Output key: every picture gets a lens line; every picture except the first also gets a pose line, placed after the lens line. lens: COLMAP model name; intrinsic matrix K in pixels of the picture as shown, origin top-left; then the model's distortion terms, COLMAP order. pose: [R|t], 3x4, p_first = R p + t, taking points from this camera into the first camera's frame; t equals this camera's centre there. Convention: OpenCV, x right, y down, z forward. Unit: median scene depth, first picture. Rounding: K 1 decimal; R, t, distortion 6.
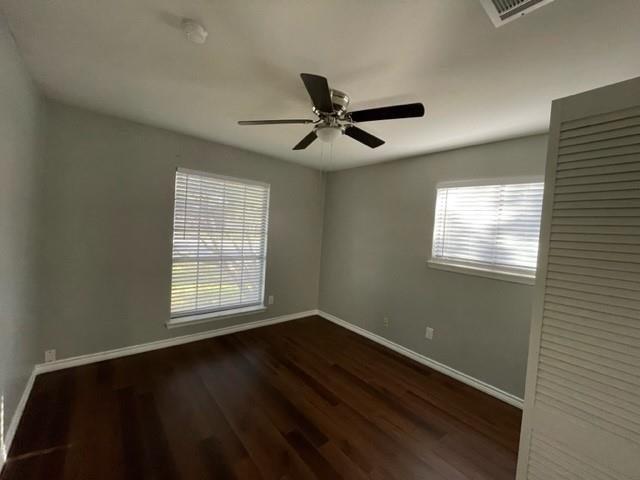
lens RADIAL K [[260.7, 0, 320.0], [0, 260.7, 240.0], [0, 0, 1]] dist [-0.002186, -0.000213]
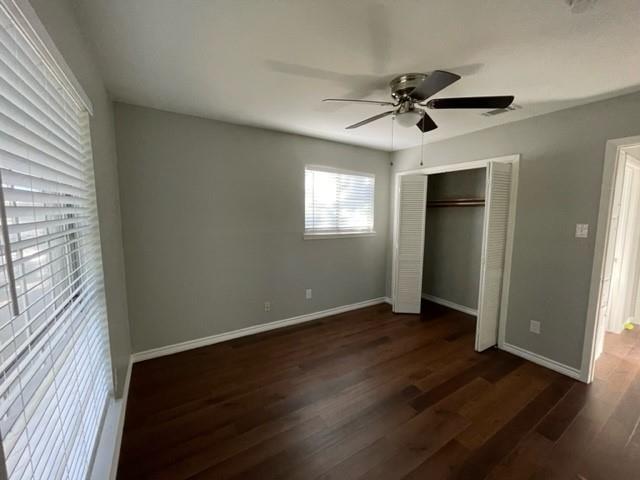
lens RADIAL K [[260.7, 0, 320.0], [0, 260.7, 240.0], [0, 0, 1]] dist [-0.002186, -0.000213]
pose [[0.147557, -0.178773, 0.972763, -0.688738], [0.040153, 0.983801, 0.174711, -0.091851], [-0.988238, 0.013280, 0.152345, 0.764015]]
